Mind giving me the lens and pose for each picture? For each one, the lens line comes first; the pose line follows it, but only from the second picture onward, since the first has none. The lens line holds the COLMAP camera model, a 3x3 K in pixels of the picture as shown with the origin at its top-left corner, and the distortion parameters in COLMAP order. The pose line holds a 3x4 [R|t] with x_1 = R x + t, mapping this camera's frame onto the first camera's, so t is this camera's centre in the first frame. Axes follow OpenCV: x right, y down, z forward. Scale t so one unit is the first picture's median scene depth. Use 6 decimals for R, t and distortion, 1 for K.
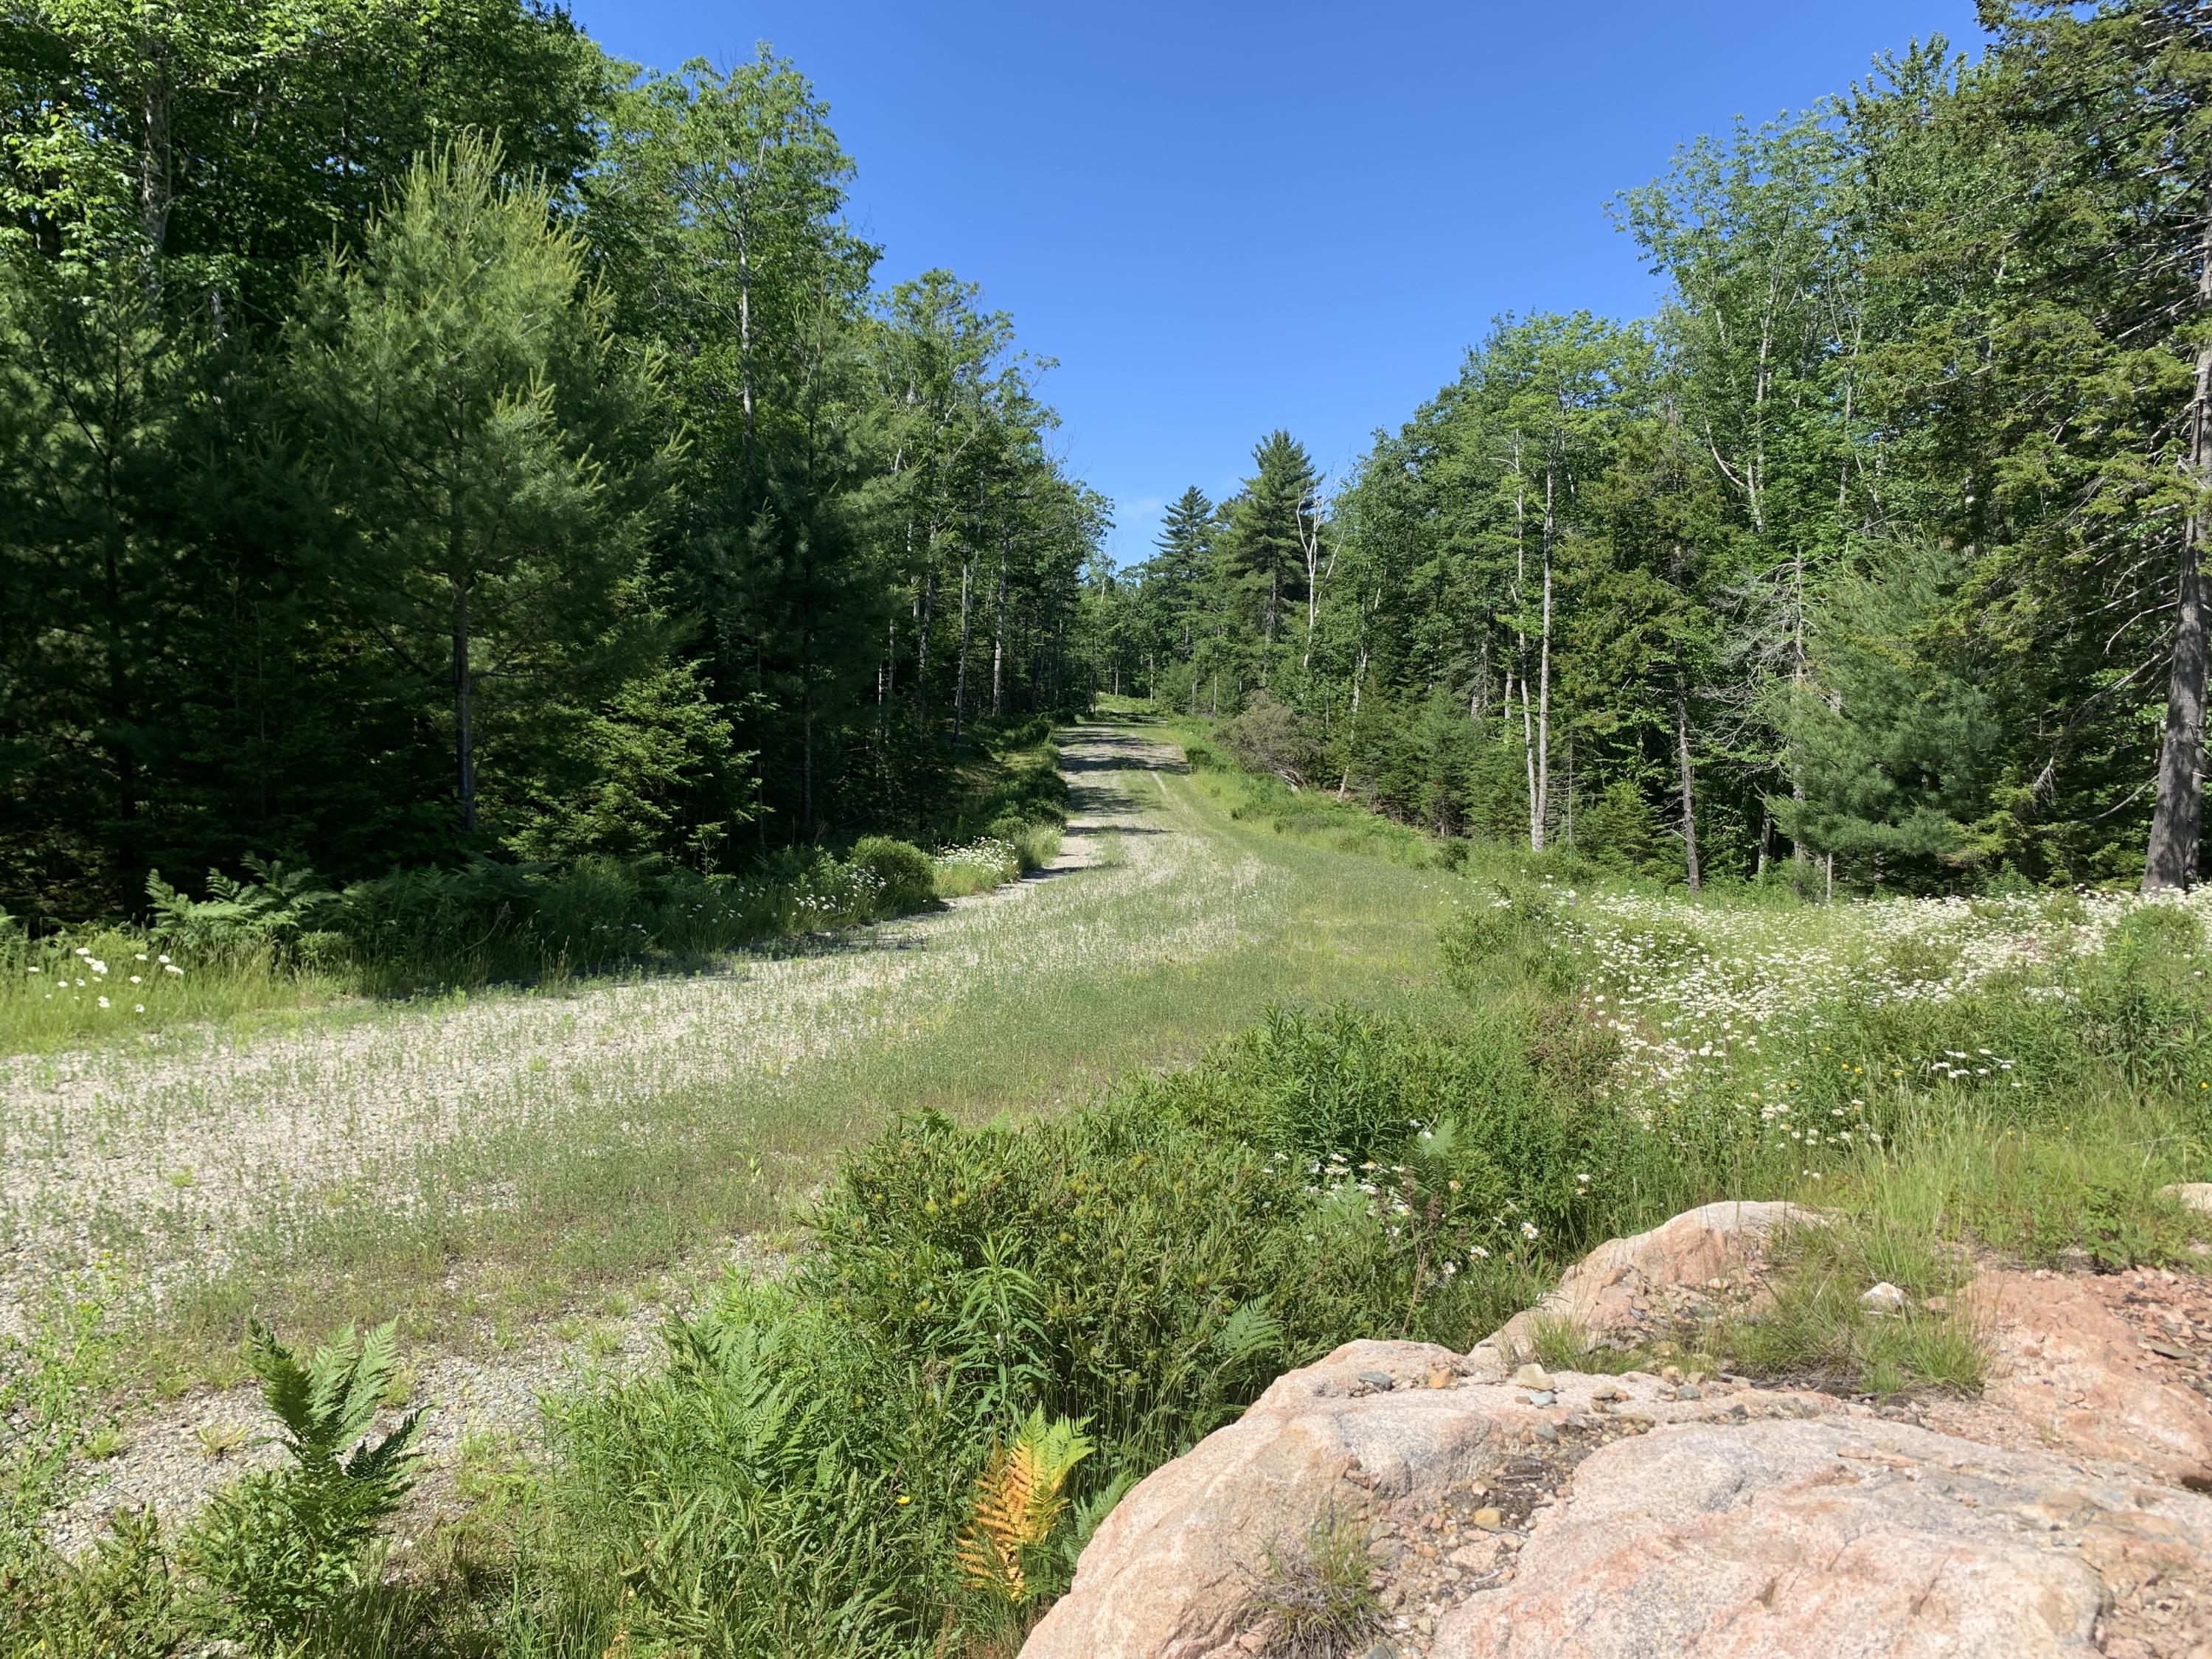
lens RADIAL K [[1675.7, 0, 1102.4], [0, 1675.7, 794.8], [0, 0, 1]] dist [0.197319, -0.414954]
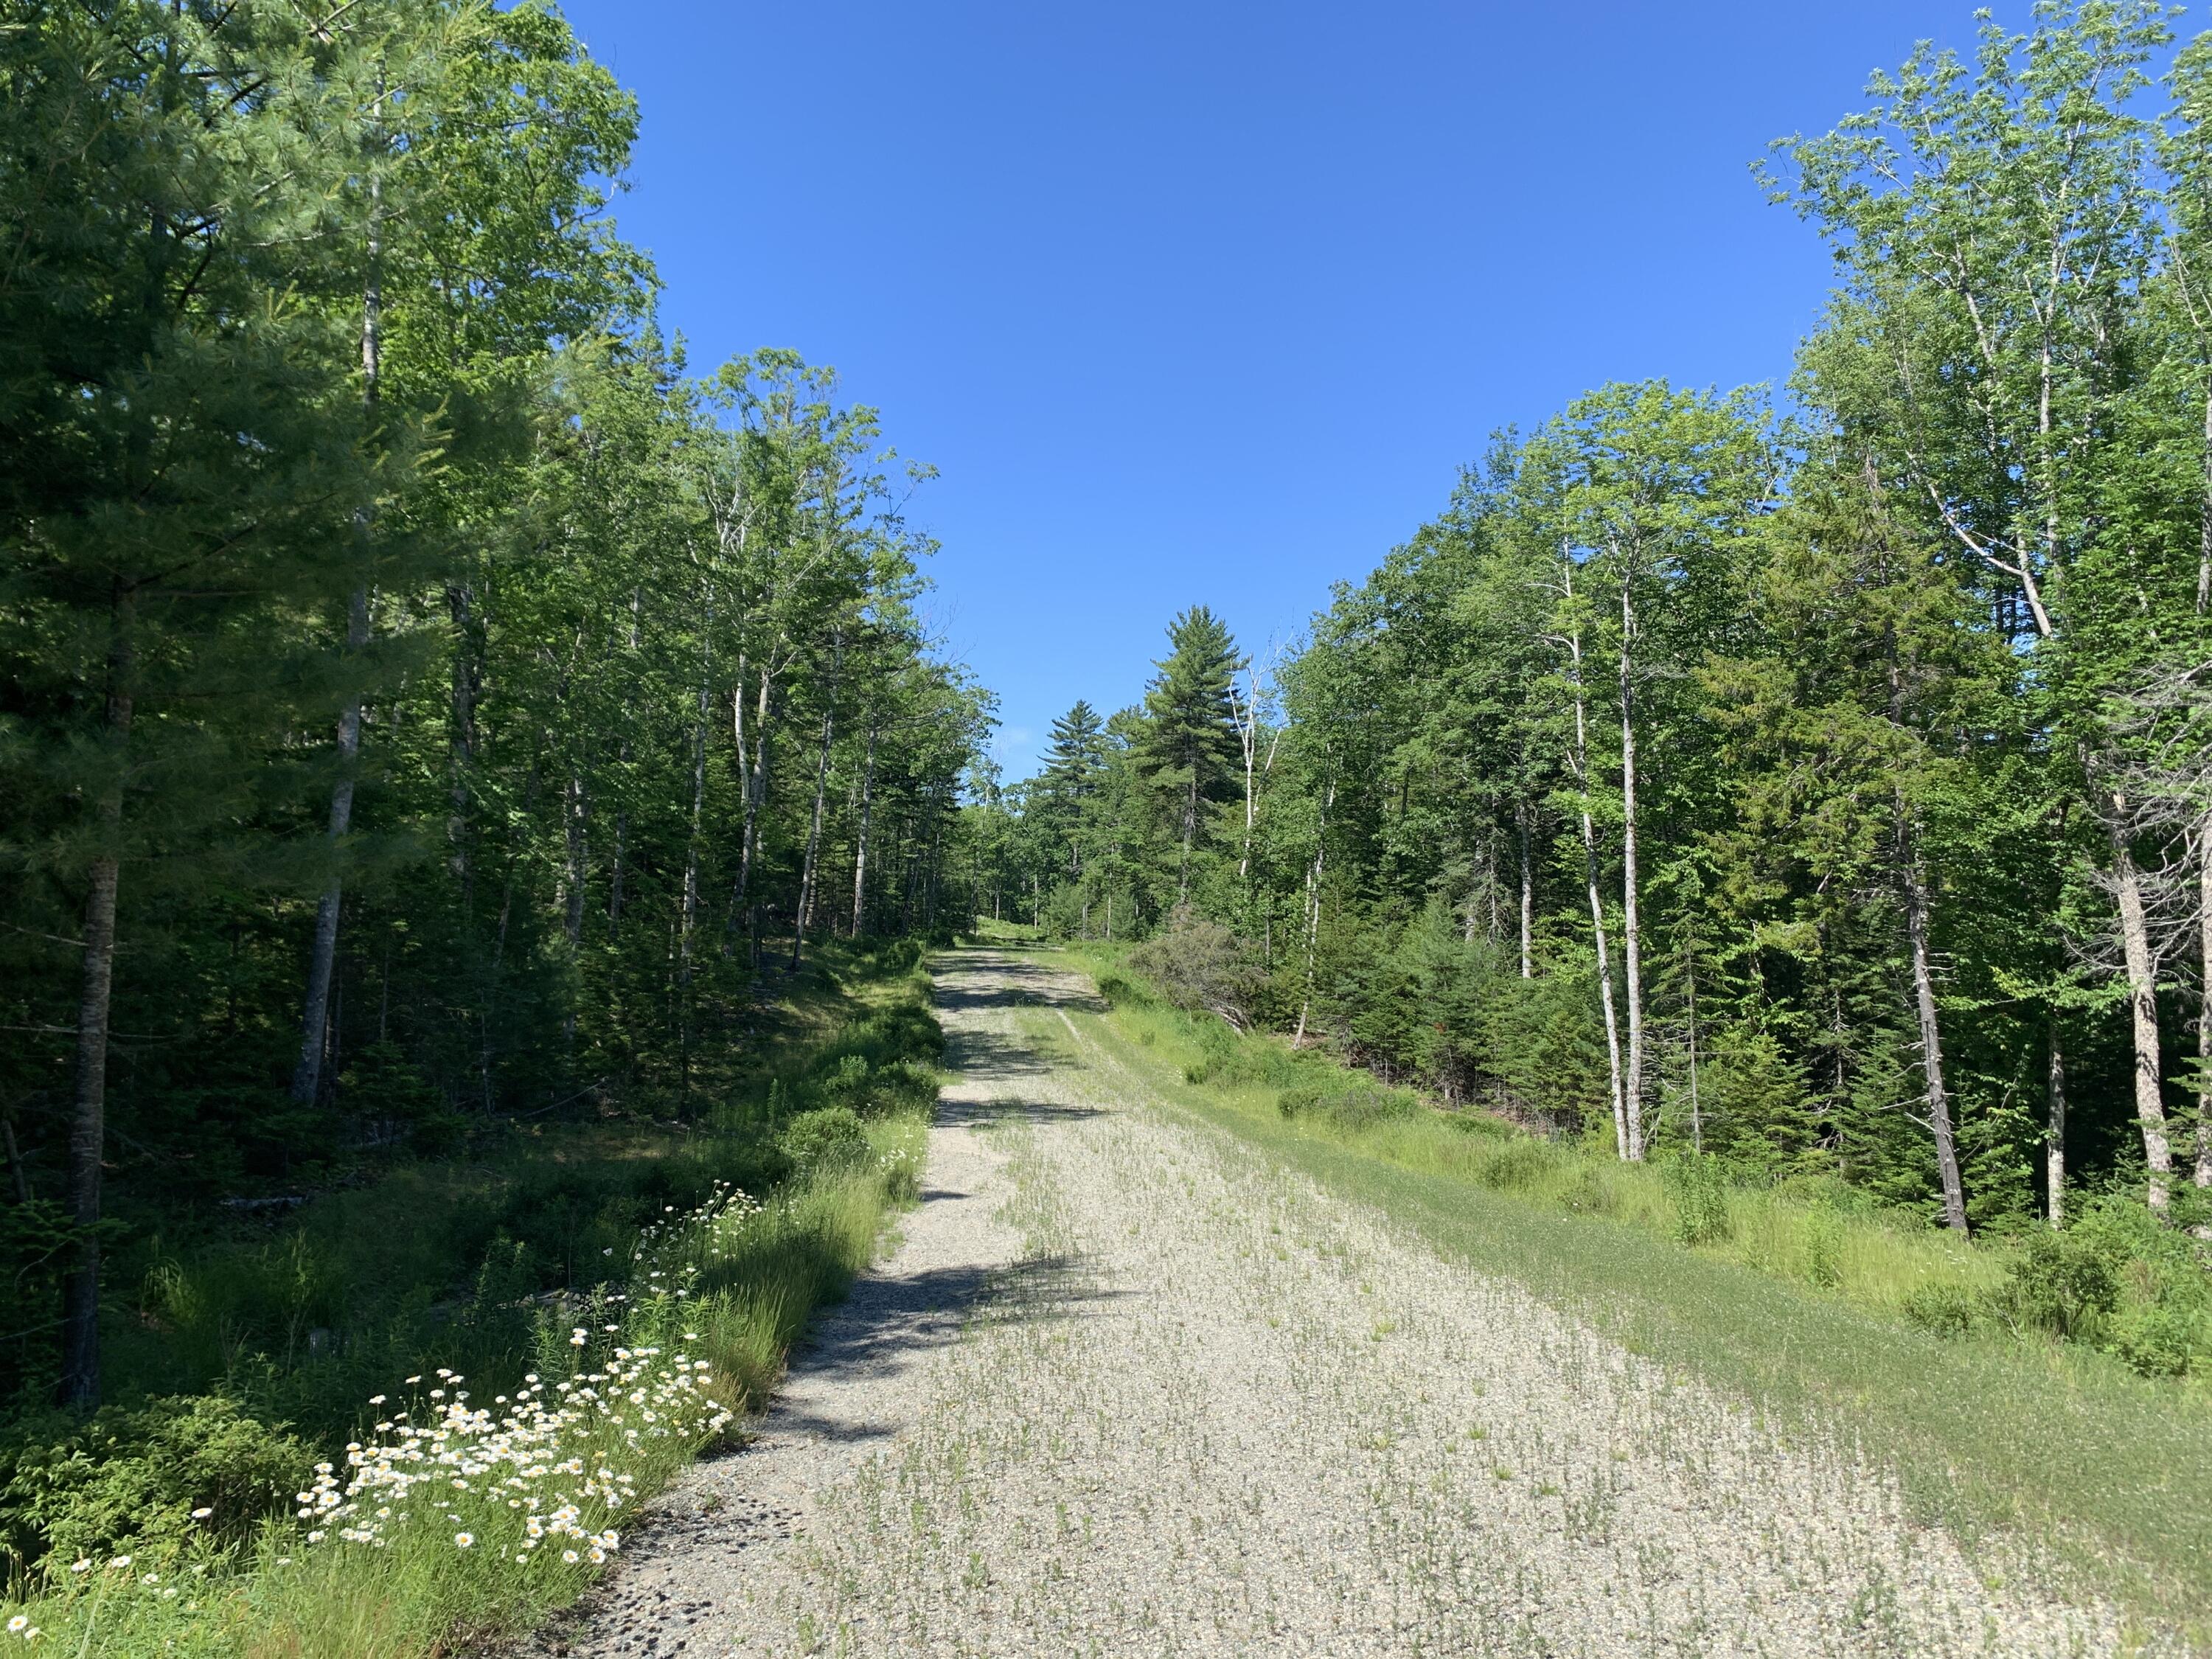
lens RADIAL K [[1675.7, 0, 1102.4], [0, 1675.7, 794.8], [0, 0, 1]] dist [0.197319, -0.414954]
pose [[0.997359, 0.011193, 0.071756, -0.004135], [-0.001285, 0.990617, -0.136663, -0.005325], [-0.072612, 0.136210, 0.988015, 0.215390]]
